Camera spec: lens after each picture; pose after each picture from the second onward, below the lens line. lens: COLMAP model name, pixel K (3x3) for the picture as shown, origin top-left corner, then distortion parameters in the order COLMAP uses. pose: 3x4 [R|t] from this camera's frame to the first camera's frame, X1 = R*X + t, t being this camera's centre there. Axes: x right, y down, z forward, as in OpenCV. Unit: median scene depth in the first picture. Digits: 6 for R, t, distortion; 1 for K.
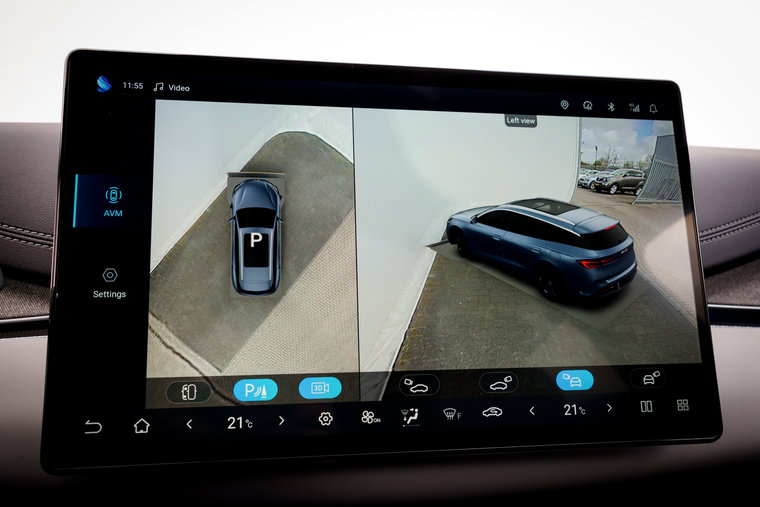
lens RADIAL K [[711.7, 0, 379.6], [0, 711.7, 255.0], [0, 0, 1]] dist [0.001315, 0.000000]
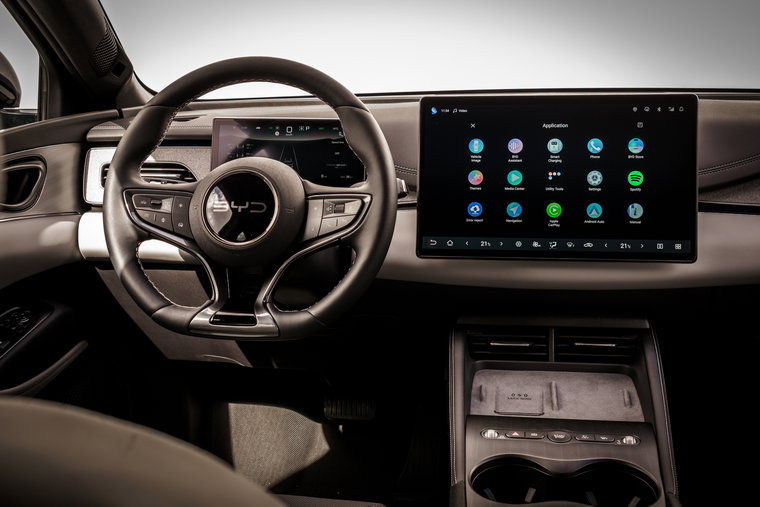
lens RADIAL K [[917.9, 0, 387.3], [0, 917.9, 250.7], [0, 0, 1]] dist [0.021860, 0.000000]
pose [[0.946741, 0.038000, -0.319747, 0.510602], [0.006595, 0.990515, 0.137243, -0.194007], [0.321929, -0.132042, 0.937511, -2.152085]]
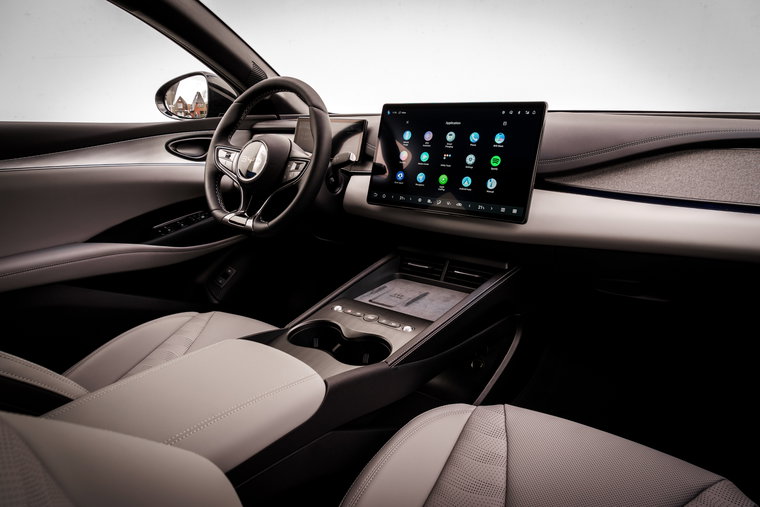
lens RADIAL K [[523.1, 0, 375.9], [0, 523.1, 251.1], [0, 0, 1]] dist [-0.009388, -0.004359]
pose [[0.664633, 0.173639, -0.726713, 1.824999], [-0.045481, 0.980220, 0.192616, -0.037382], [0.745784, -0.094968, 0.659384, -1.064575]]
